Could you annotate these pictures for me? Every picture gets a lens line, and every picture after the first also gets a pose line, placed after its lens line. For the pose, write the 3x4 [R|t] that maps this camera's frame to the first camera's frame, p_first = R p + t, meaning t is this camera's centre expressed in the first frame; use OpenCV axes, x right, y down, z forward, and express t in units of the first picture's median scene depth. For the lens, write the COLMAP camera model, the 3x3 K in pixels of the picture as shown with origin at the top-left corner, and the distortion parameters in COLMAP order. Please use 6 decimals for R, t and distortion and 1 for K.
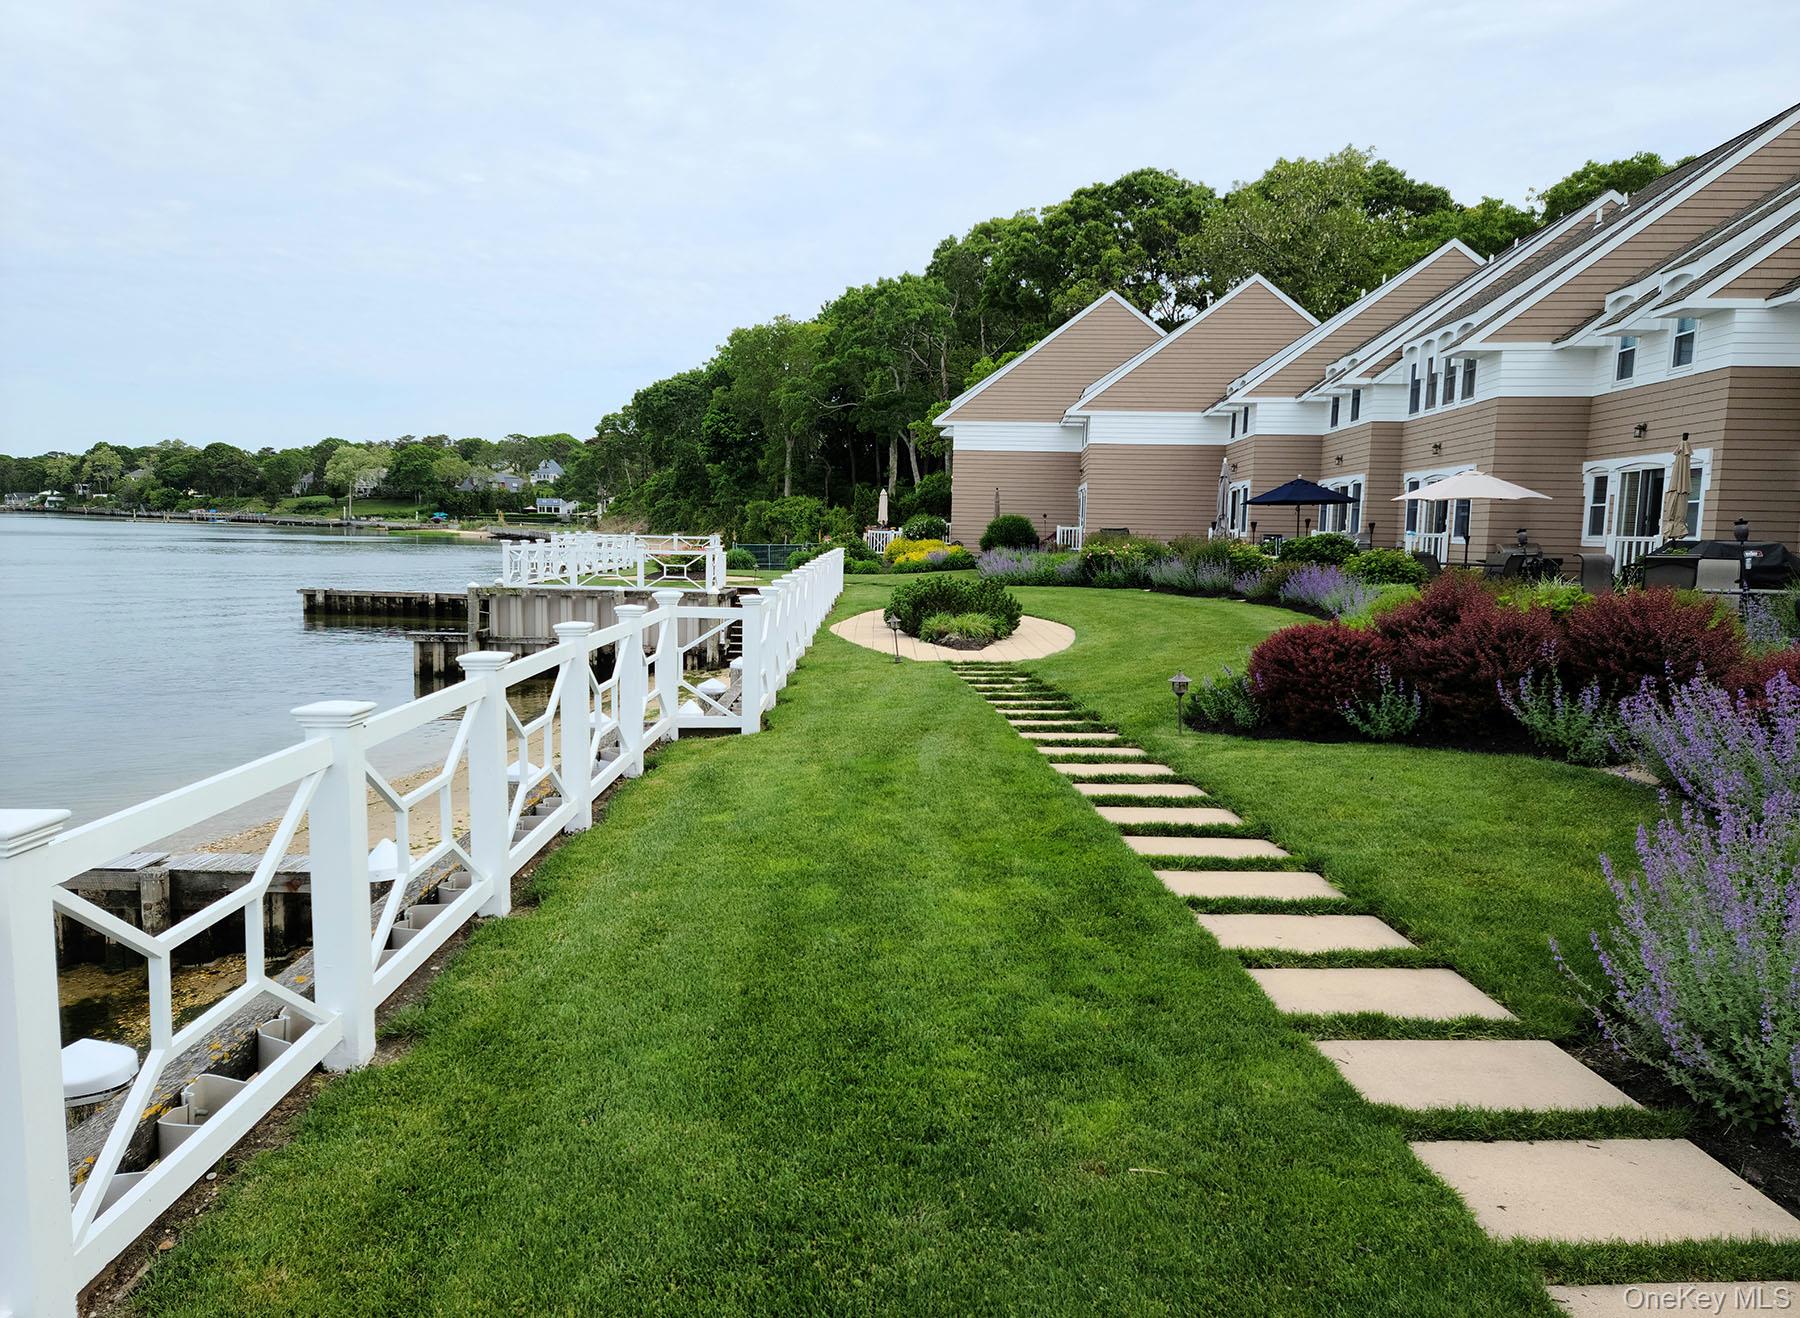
lens RADIAL K [[1276.6, 0, 900.0], [0, 1276.6, 659.0], [0, 0, 1]] dist [0.076356, -0.070403]
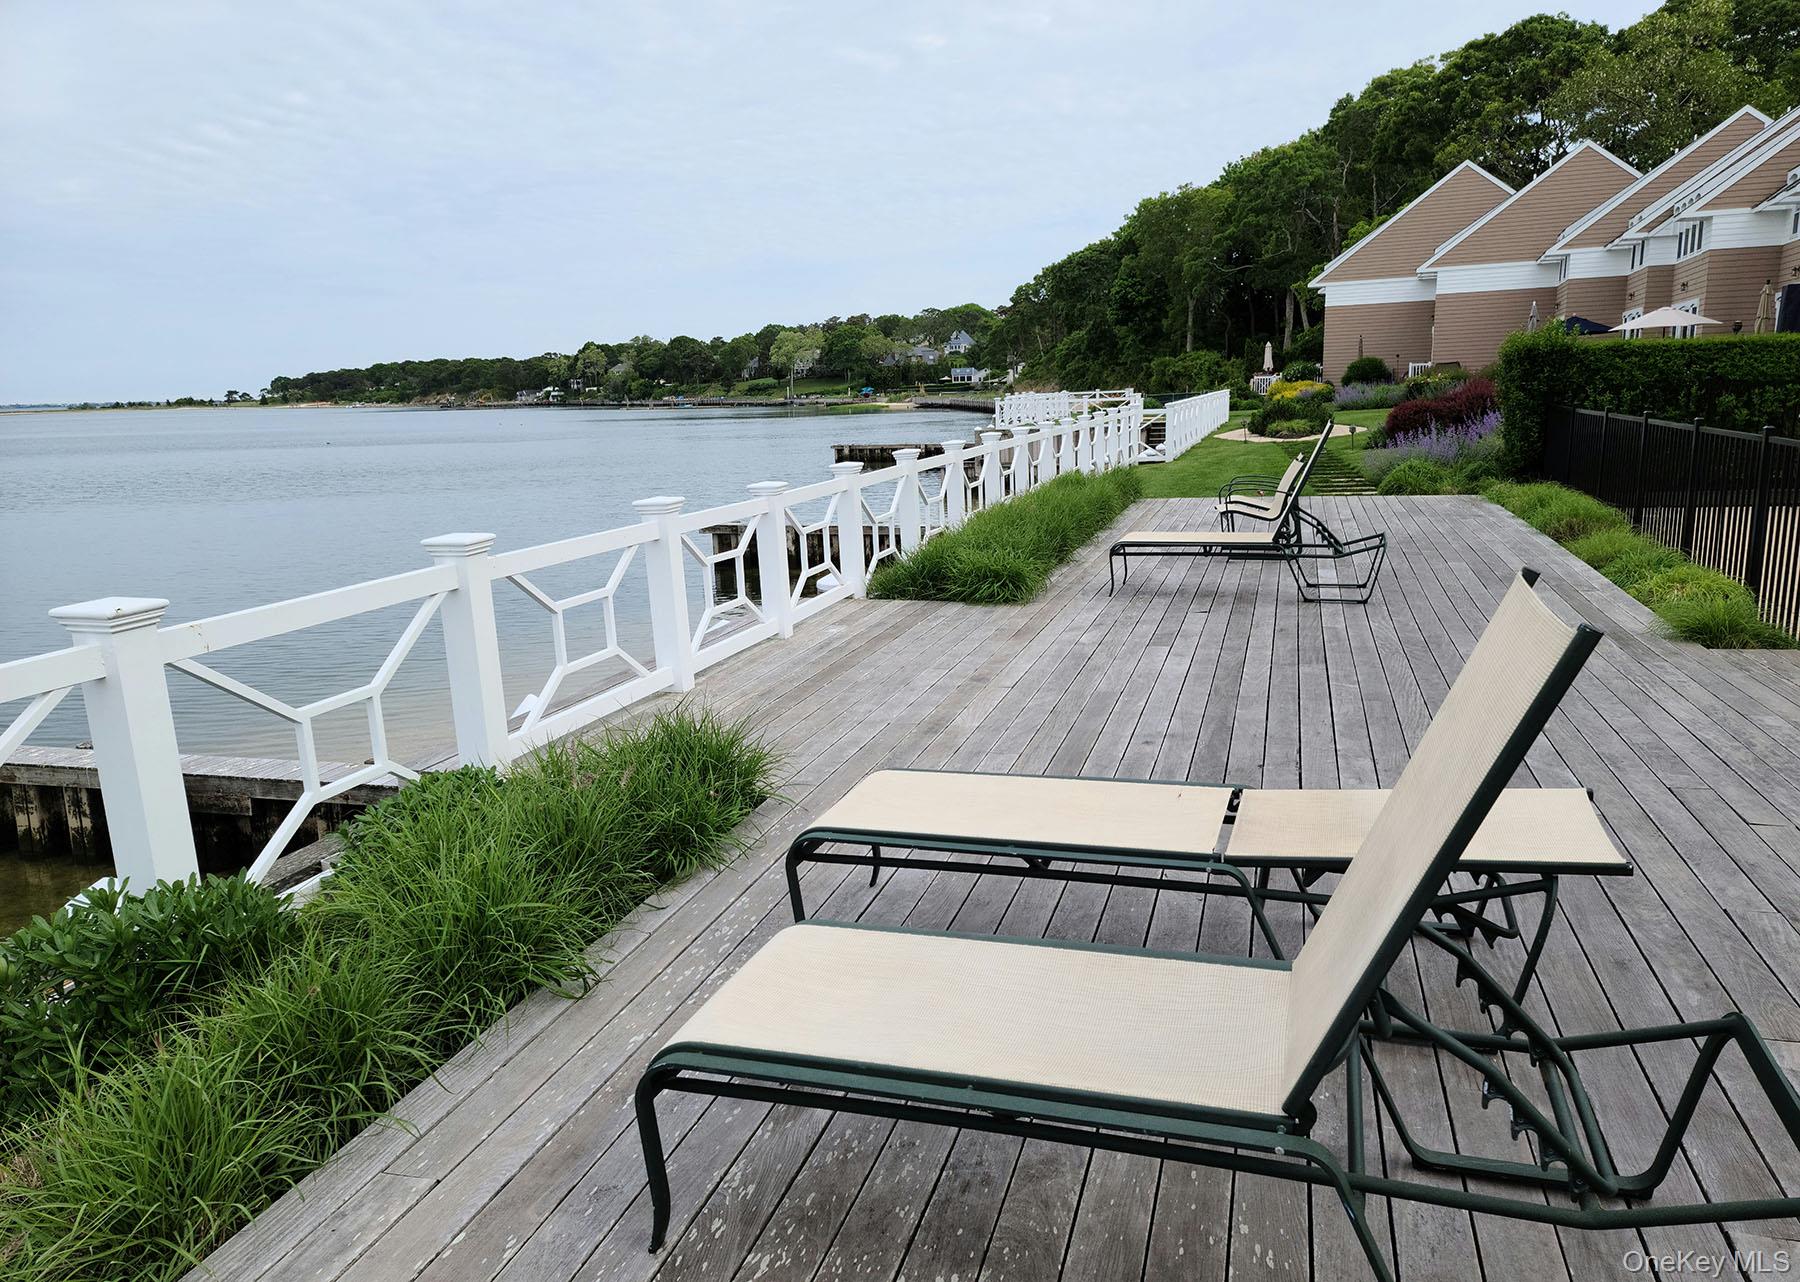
lens RADIAL K [[1311.4, 0, 900.0], [0, 1311.4, 641.0], [0, 0, 1]] dist [0.061525, -0.004151]
pose [[0.953366, 0.003774, -0.301792, 0.016649], [0.022531, 0.996242, 0.083636, 0.019061], [0.300974, -0.086536, 0.949698, -0.163322]]
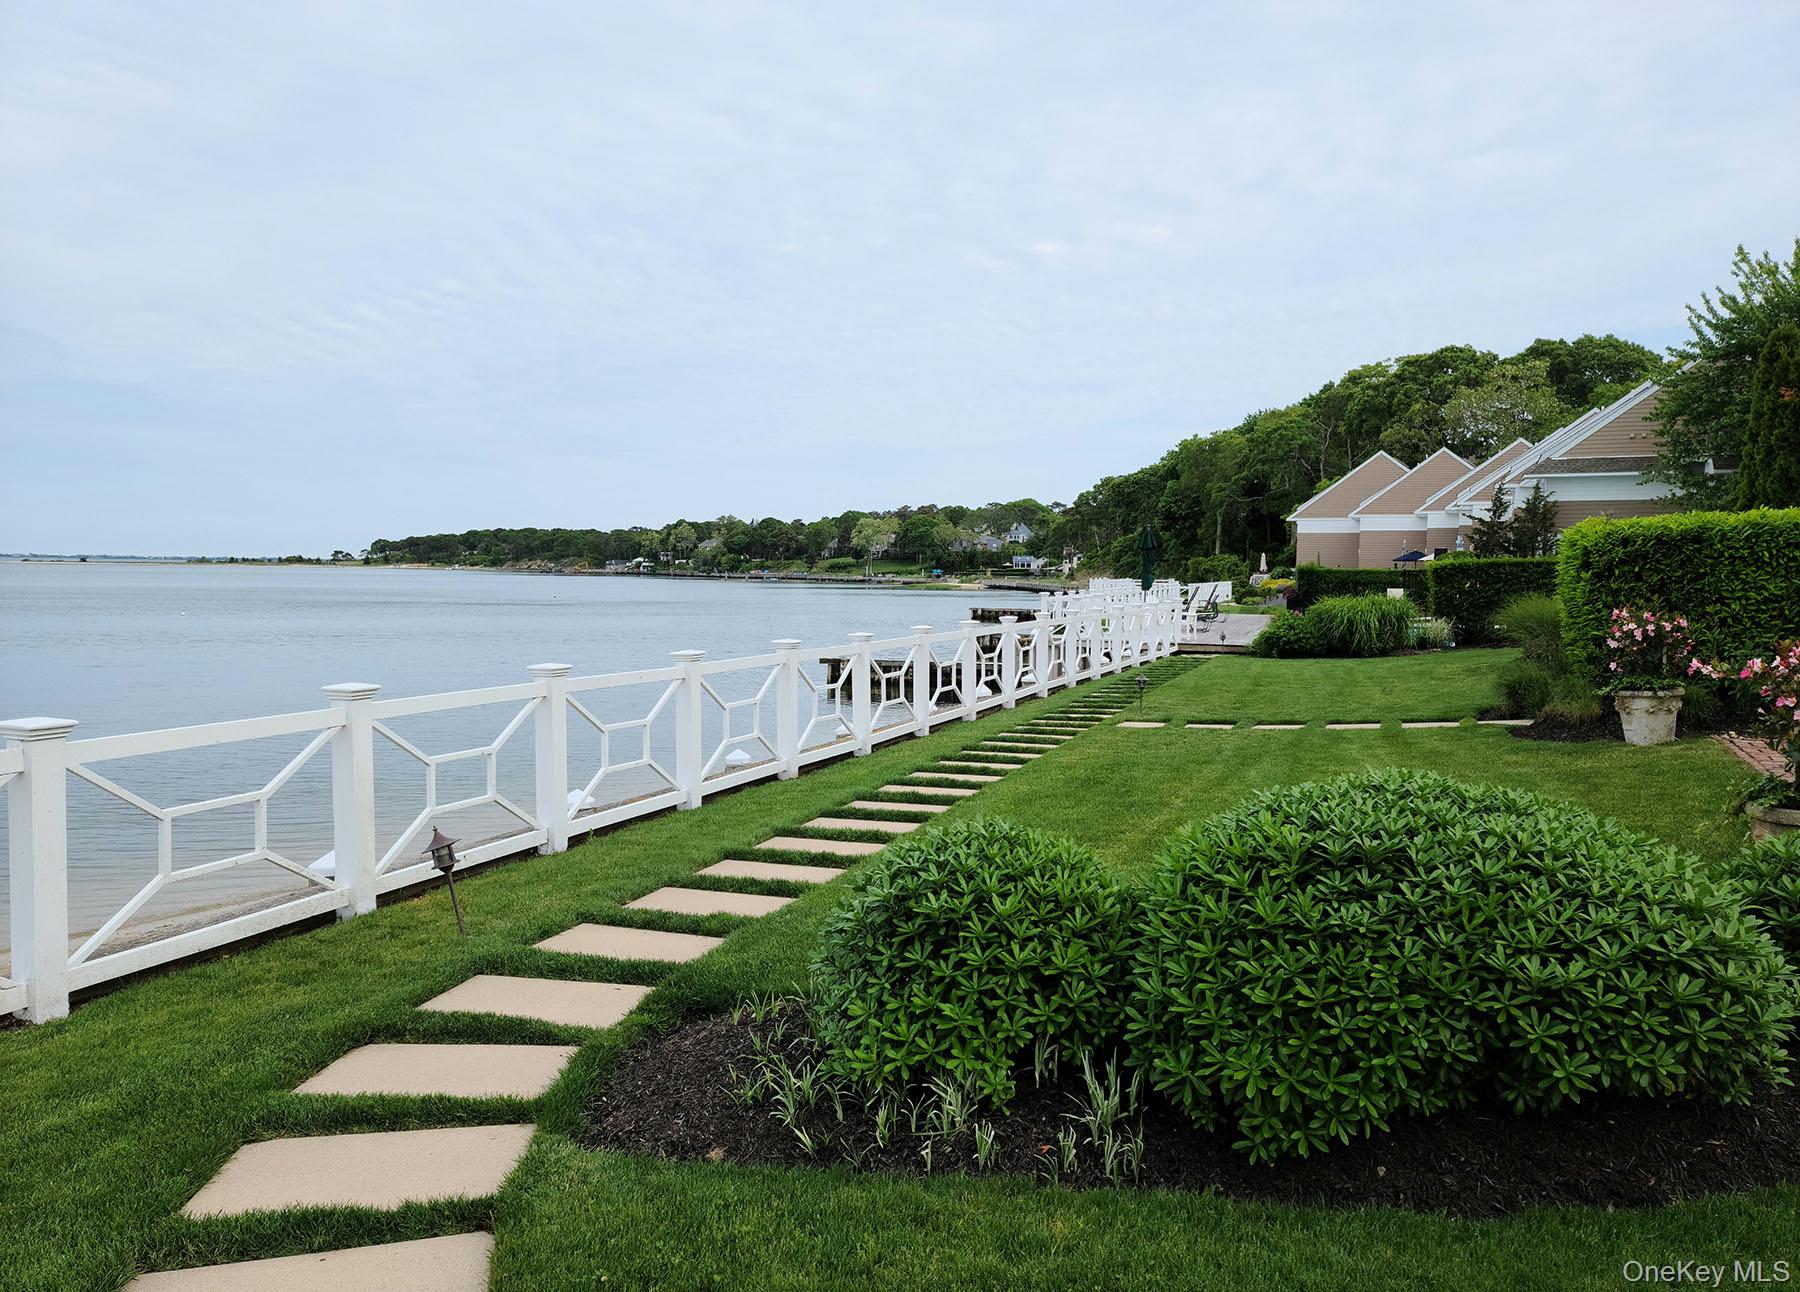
lens RADIAL K [[1334.8, 0, 931.0], [0, 1334.8, 649.8], [0, 0, 1]] dist [0.057389, 0.000168]
pose [[0.952436, 0.003854, -0.304713, 0.059483], [-0.019079, 0.998713, -0.047000, 0.053783], [0.304140, 0.050578, 0.951284, -0.489944]]
